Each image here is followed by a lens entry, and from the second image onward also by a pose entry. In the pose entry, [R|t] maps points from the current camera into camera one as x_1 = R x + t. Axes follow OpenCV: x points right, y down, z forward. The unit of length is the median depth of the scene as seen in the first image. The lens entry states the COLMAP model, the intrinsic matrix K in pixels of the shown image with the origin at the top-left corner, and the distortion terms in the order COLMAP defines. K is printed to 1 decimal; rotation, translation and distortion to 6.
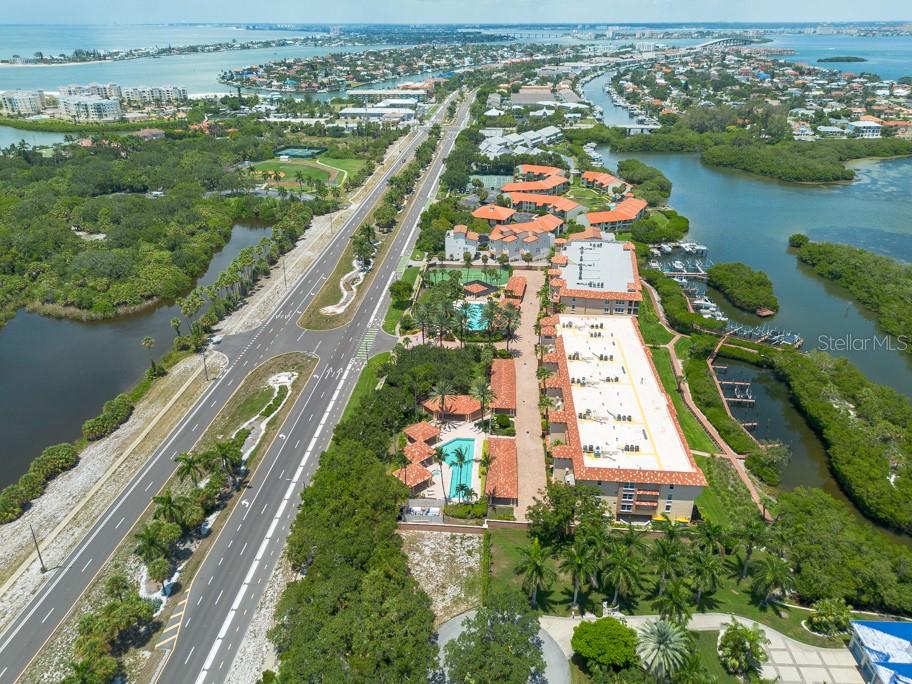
lens RADIAL K [[653.9, 0, 453.7], [0, 653.9, 344.2], [0, 0, 1]] dist [0.068479, -0.071371]
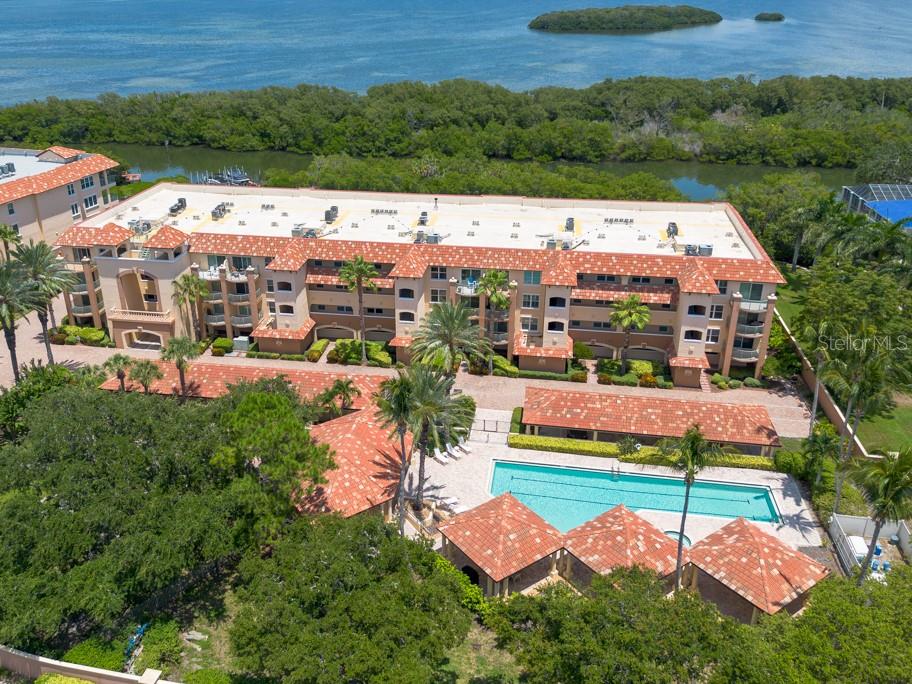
lens RADIAL K [[767.2, 0, 426.2], [0, 767.2, 329.5], [0, 0, 1]] dist [0.071831, -0.088529]
pose [[0.094586, -0.411250, 0.906602, -0.219297], [0.445295, 0.831979, 0.330943, -0.046834], [-0.890374, 0.372403, 0.261821, 0.615508]]
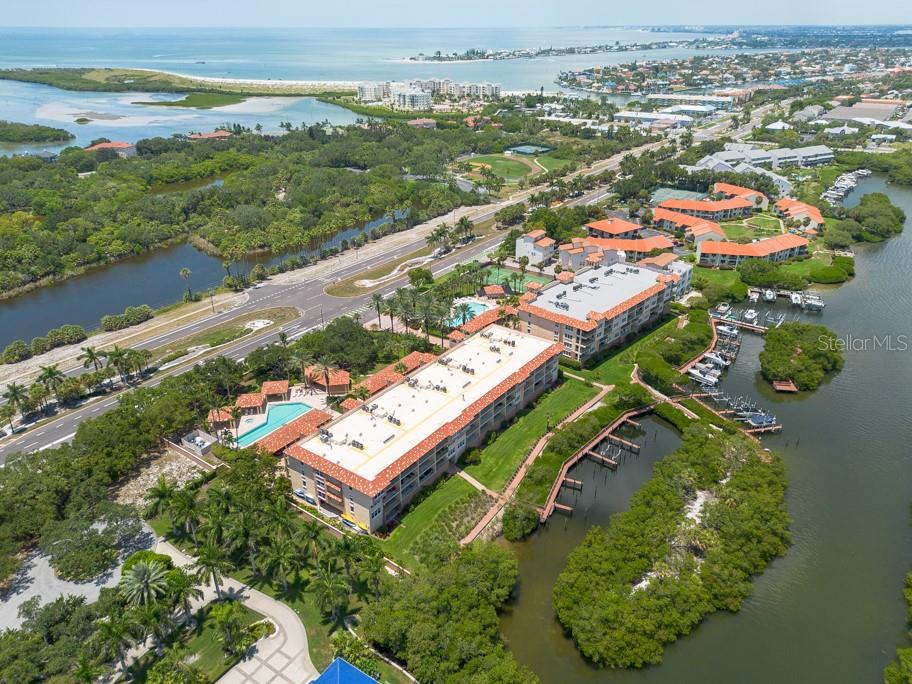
lens RADIAL K [[653.9, 0, 453.7], [0, 653.9, 344.2], [0, 0, 1]] dist [0.068479, -0.071371]
pose [[0.850500, 0.231997, -0.472045, 0.494082], [-0.233337, 0.970742, 0.056682, -0.049910], [0.471384, 0.061938, 0.879750, 0.100119]]
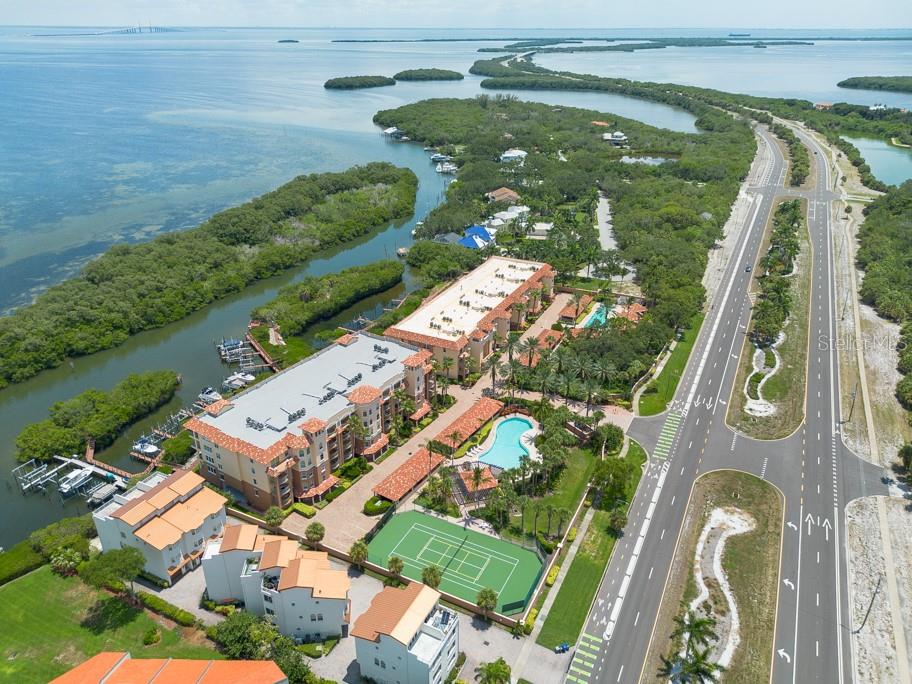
lens RADIAL K [[649.0, 0, 457.0], [0, 649.0, 352.3], [0, 0, 1]] dist [0.065523, -0.068609]
pose [[-0.927375, -0.167535, 0.334526, -0.129309], [0.163986, 0.621653, 0.765935, -0.632890], [-0.336280, 0.765167, -0.549032, 1.295098]]
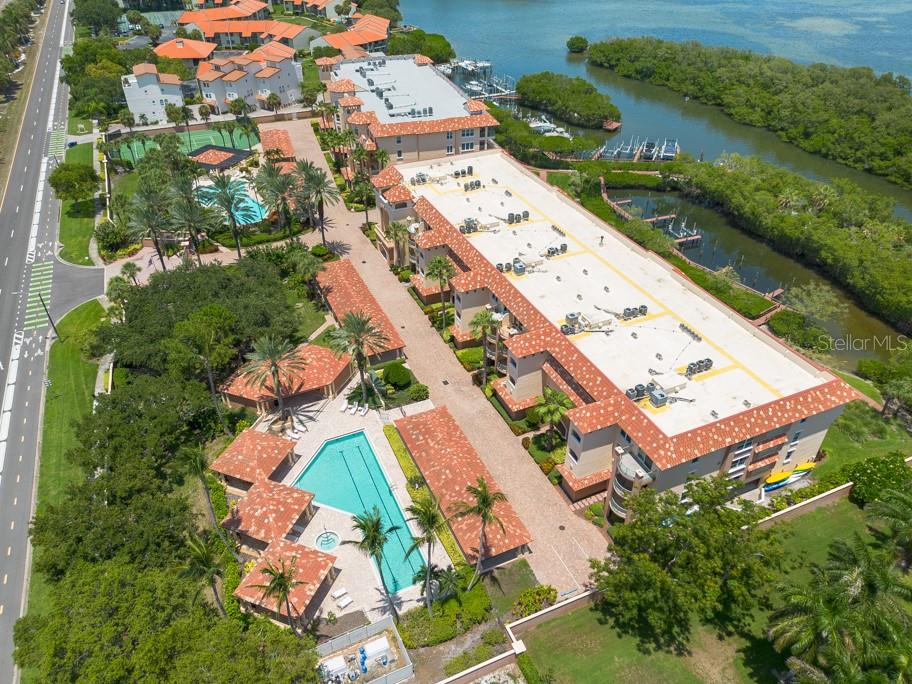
lens RADIAL K [[649.0, 0, 457.0], [0, 649.0, 352.3], [0, 0, 1]] dist [0.065523, -0.068609]
pose [[0.877834, -0.282376, 0.386874, -0.054000], [0.208473, 0.952462, 0.222159, -0.003640], [-0.431215, -0.114366, 0.894972, 0.367661]]
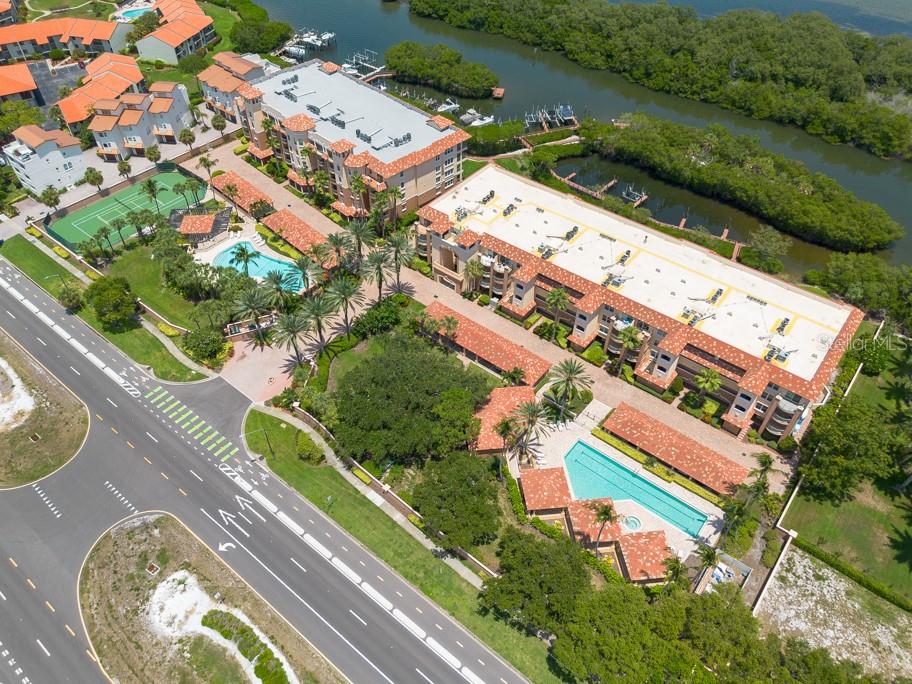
lens RADIAL K [[649.0, 0, 457.0], [0, 649.0, 352.3], [0, 0, 1]] dist [0.065523, -0.068609]
pose [[0.564285, -0.588153, 0.579360, -0.253725], [0.359359, 0.806776, 0.469014, -0.193621], [-0.743266, -0.056459, 0.666610, 0.448756]]
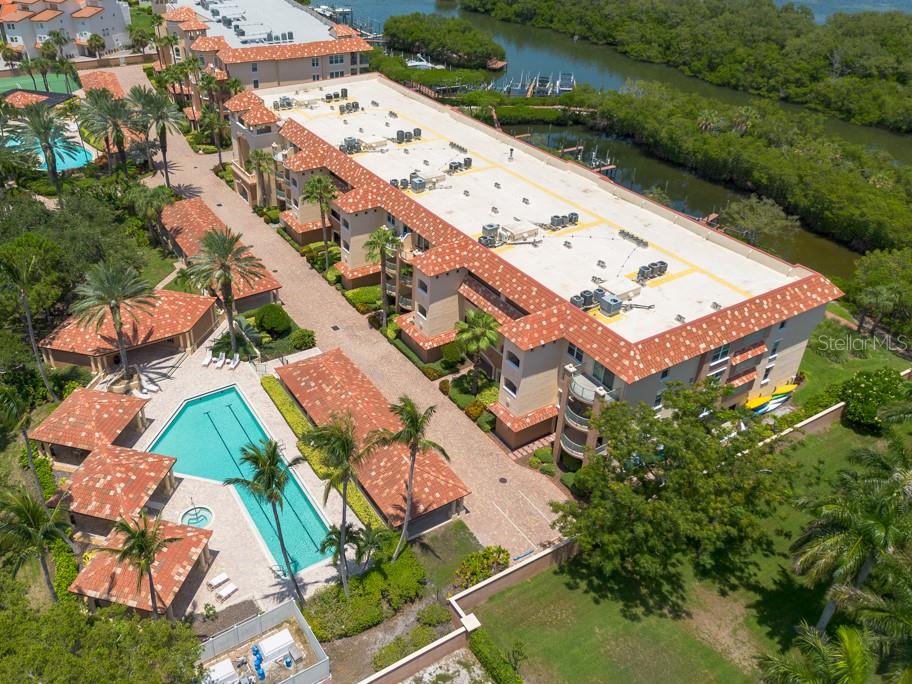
lens RADIAL K [[755.6, 0, 388.0], [0, 755.6, 300.6], [0, 0, 1]] dist [0.069772, -0.077793]
pose [[0.821630, -0.287807, 0.492028, -0.066747], [0.243579, 0.957668, 0.153430, 0.035538], [-0.515358, -0.006215, 0.856952, 0.394435]]
